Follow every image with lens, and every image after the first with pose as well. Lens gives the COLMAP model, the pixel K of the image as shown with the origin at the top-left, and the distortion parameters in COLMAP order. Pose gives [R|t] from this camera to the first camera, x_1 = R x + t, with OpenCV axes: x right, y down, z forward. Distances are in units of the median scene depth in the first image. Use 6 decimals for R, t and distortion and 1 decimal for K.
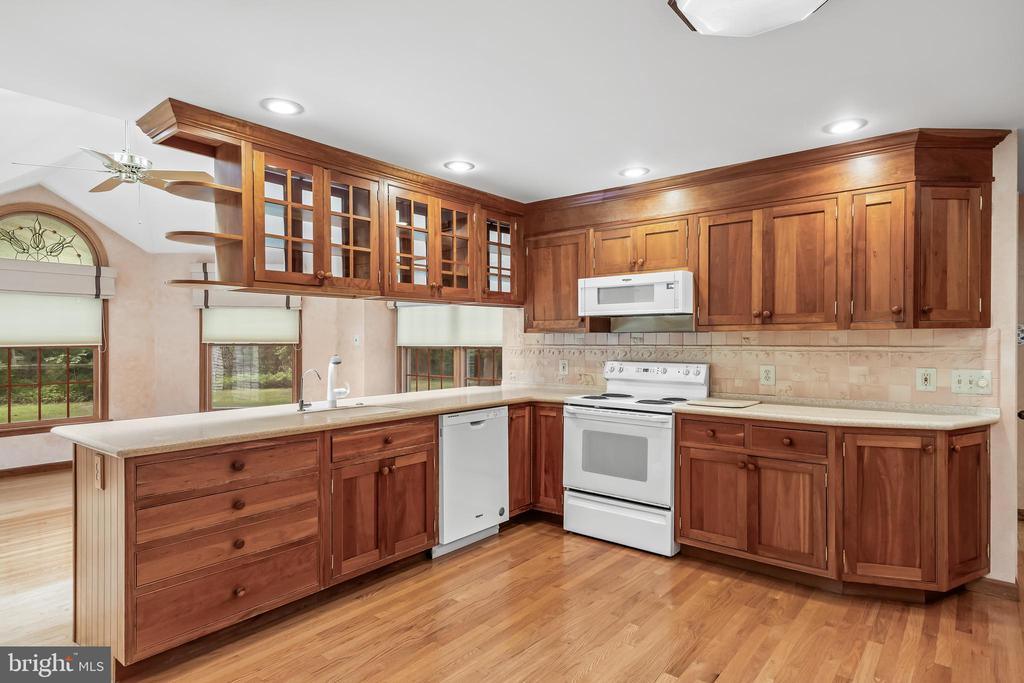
lens RADIAL K [[572.9, 0, 512.0], [0, 572.9, 341.5], [0, 0, 1]] dist [0.022255, -0.000791]
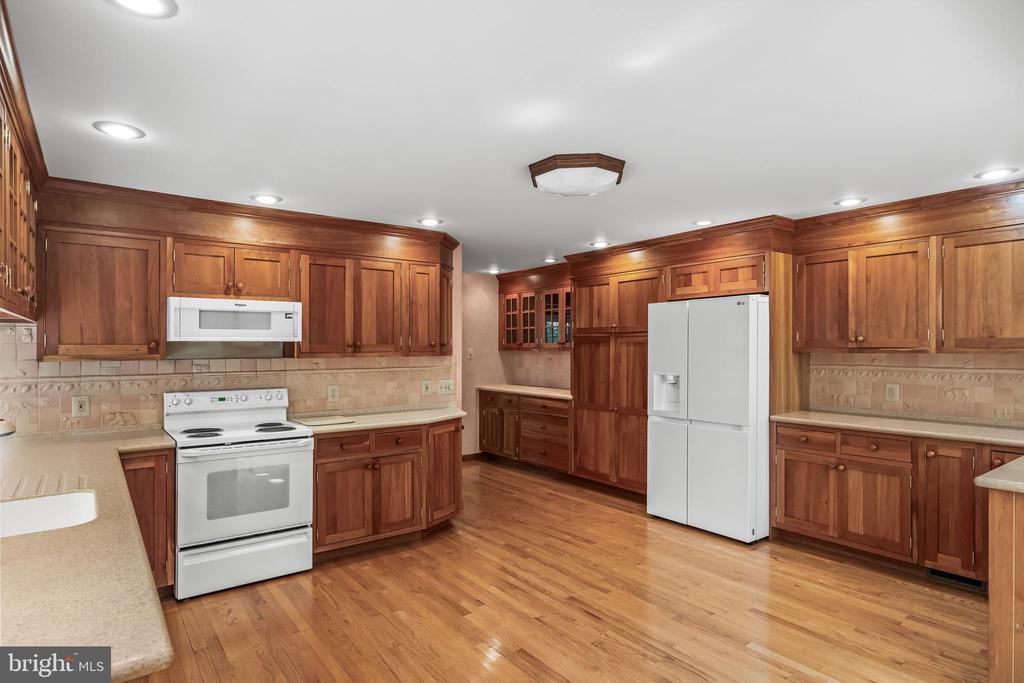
lens RADIAL K [[567.2, 0, 513.4], [0, 567.2, 348.3], [0, 0, 1]] dist [-0.001980, -0.000072]
pose [[0.235910, -0.000974, 0.971775, -0.669399], [0.005669, 0.999984, -0.000374, -0.036786], [-0.971758, 0.005597, 0.235911, 0.380303]]
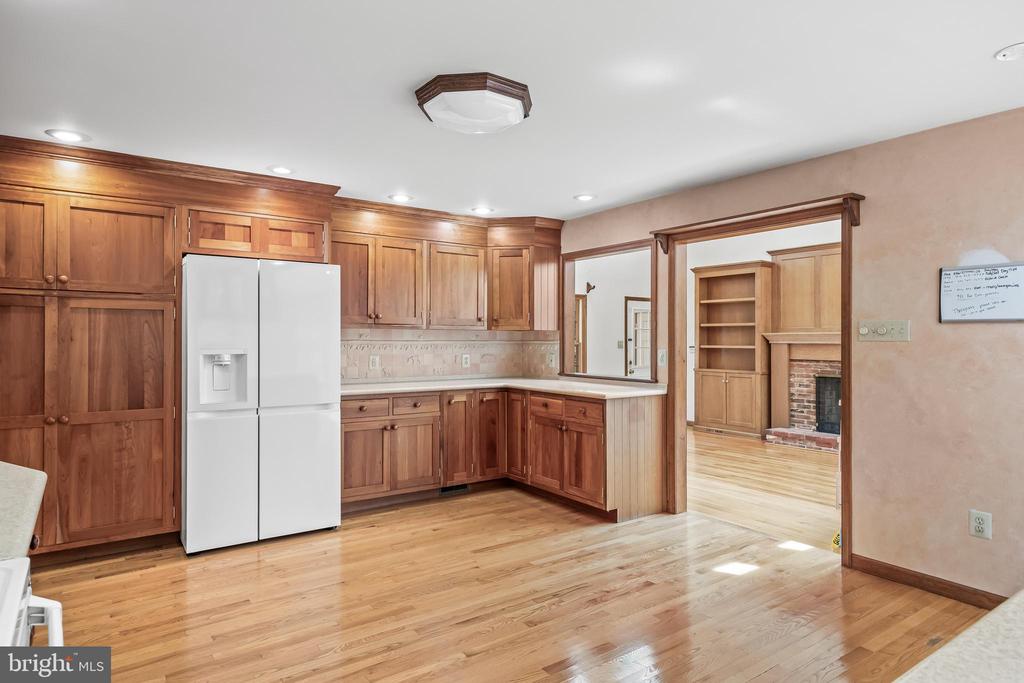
lens RADIAL K [[594.8, 0, 506.0], [0, 594.8, 341.9], [0, 0, 1]] dist [-0.001719, 0.001675]
pose [[-0.965295, -0.000089, 0.261164, -0.028086], [0.001397, 0.999984, 0.005504, 0.001461], [-0.261160, 0.005678, -0.965279, 1.241151]]
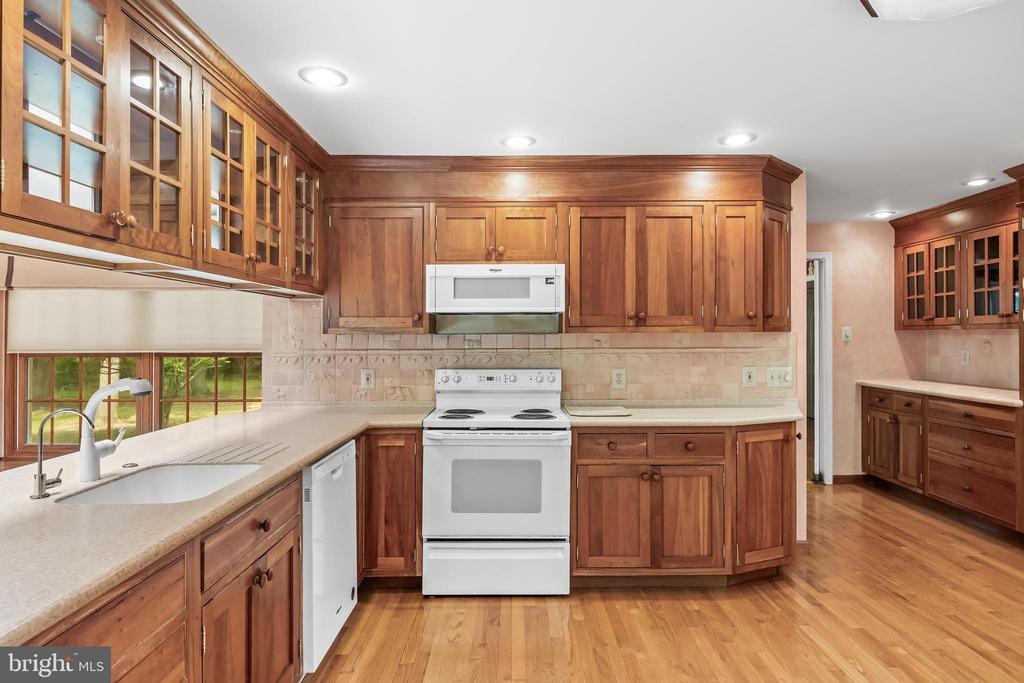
lens RADIAL K [[607.0, 0, 511.6], [0, 607.0, 334.3], [0, 0, 1]] dist [-0.005368, 0.000081]
pose [[0.775970, 0.001878, 0.630767, -0.367023], [0.004690, 0.999951, -0.008747, -0.008666], [-0.630753, 0.009746, 0.775923, 0.345660]]
